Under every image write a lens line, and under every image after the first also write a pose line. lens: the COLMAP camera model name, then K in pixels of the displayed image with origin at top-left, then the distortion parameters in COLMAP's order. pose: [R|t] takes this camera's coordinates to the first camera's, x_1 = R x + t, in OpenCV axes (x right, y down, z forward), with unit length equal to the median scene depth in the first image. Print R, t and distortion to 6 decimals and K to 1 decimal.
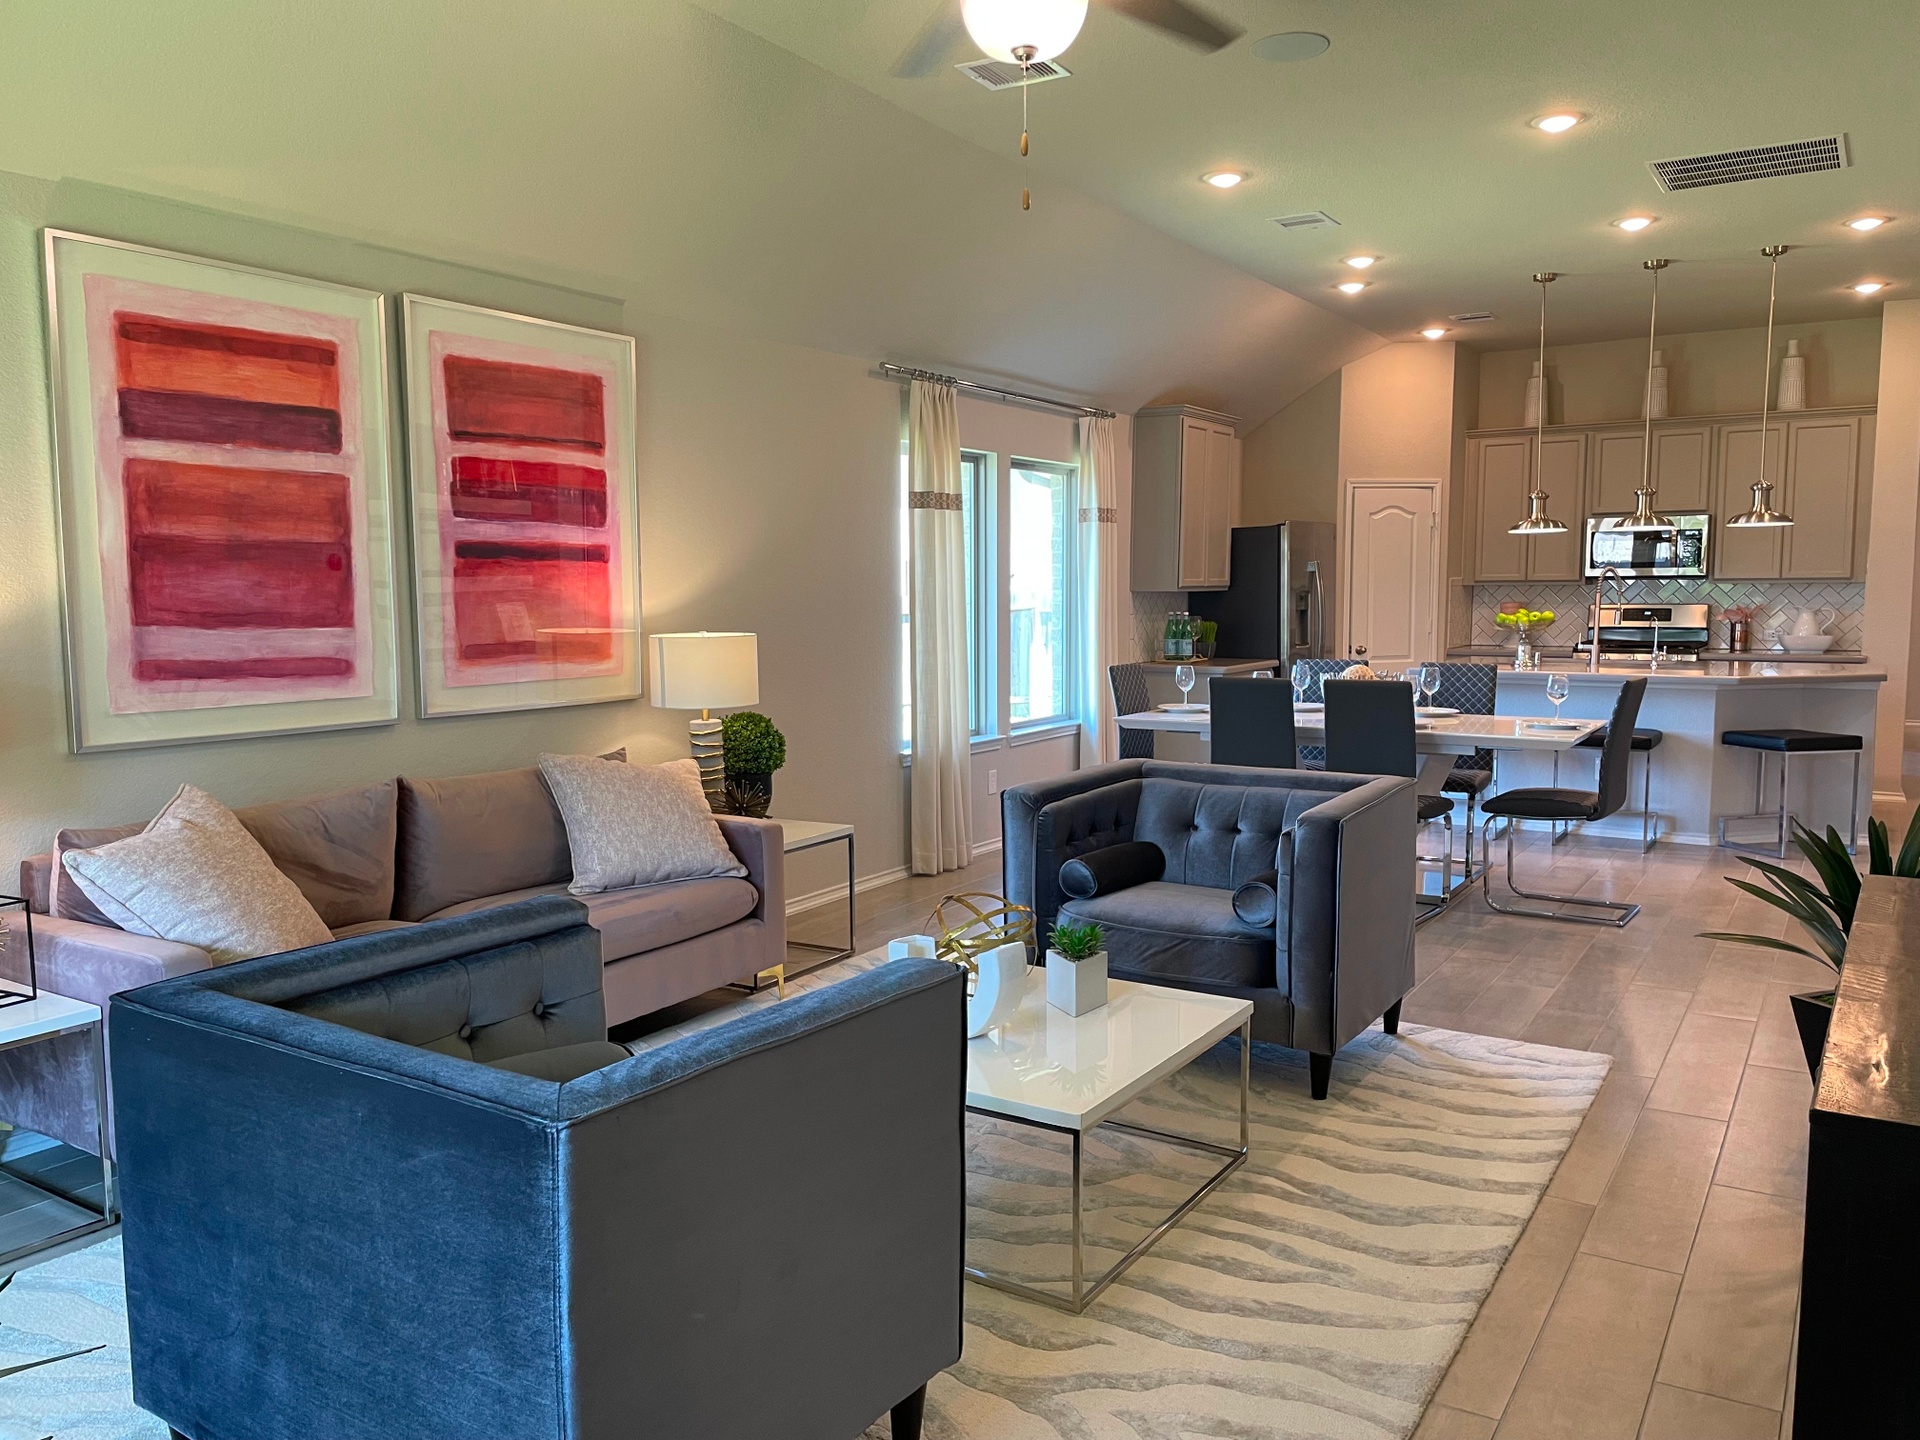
lens RADIAL K [[1438.9, 0, 960.0], [0, 1438.9, 720.0], [0, 0, 1]] dist [0.008980, -0.059194]
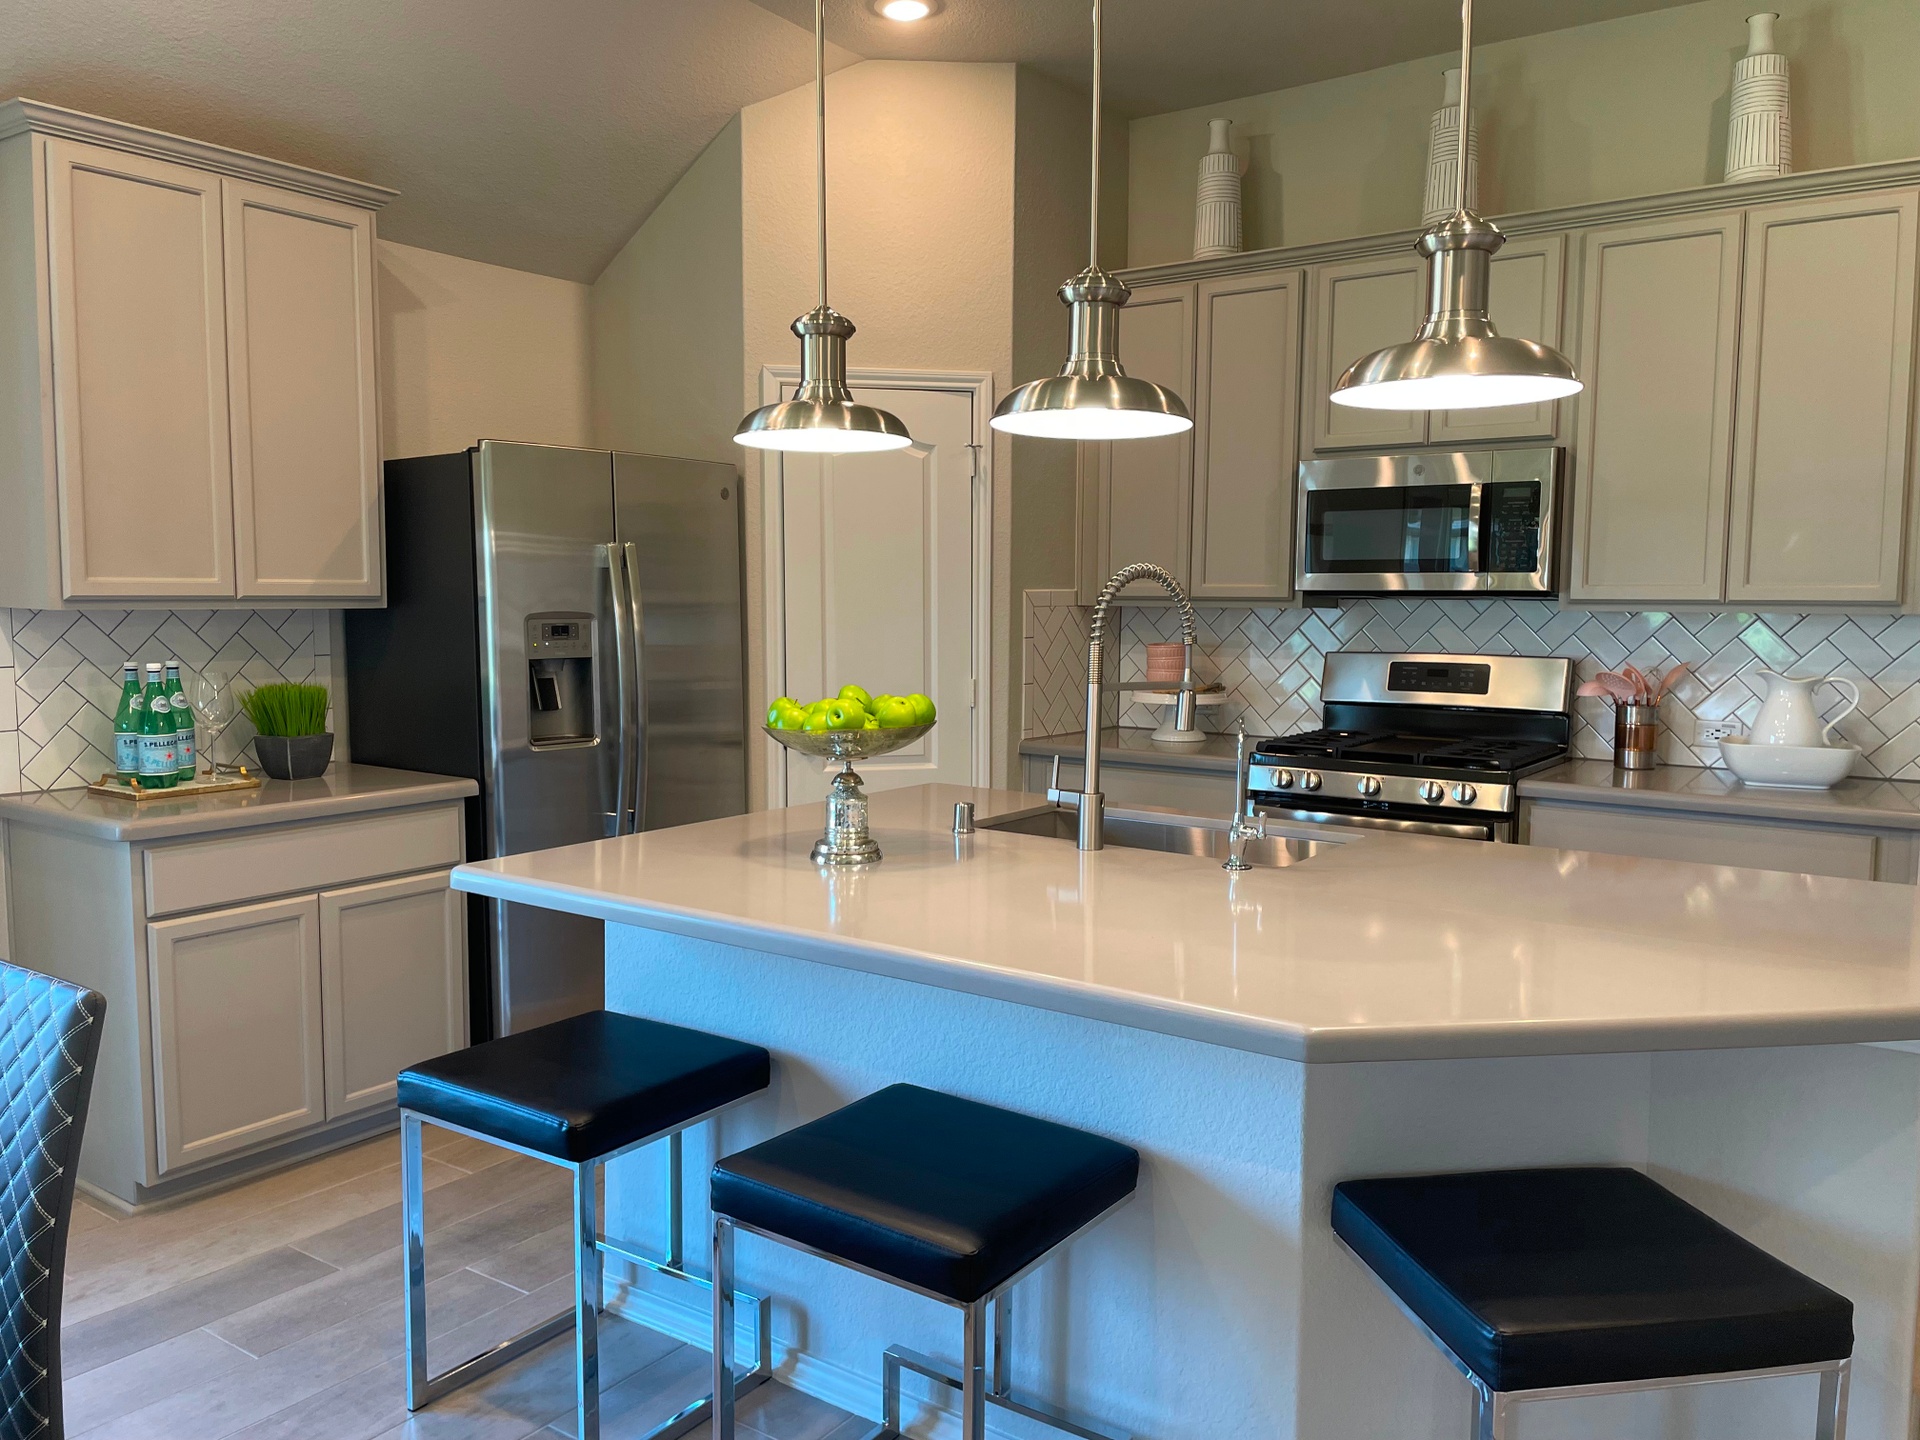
lens RADIAL K [[1438.9, 0, 960.0], [0, 1438.9, 720.0], [0, 0, 1]] dist [0.008980, -0.059194]
pose [[0.998916, 0.019647, -0.042211, 0.368612], [-0.019506, 0.999803, 0.003754, -0.061900], [0.042276, -0.002927, 0.999102, 0.575263]]
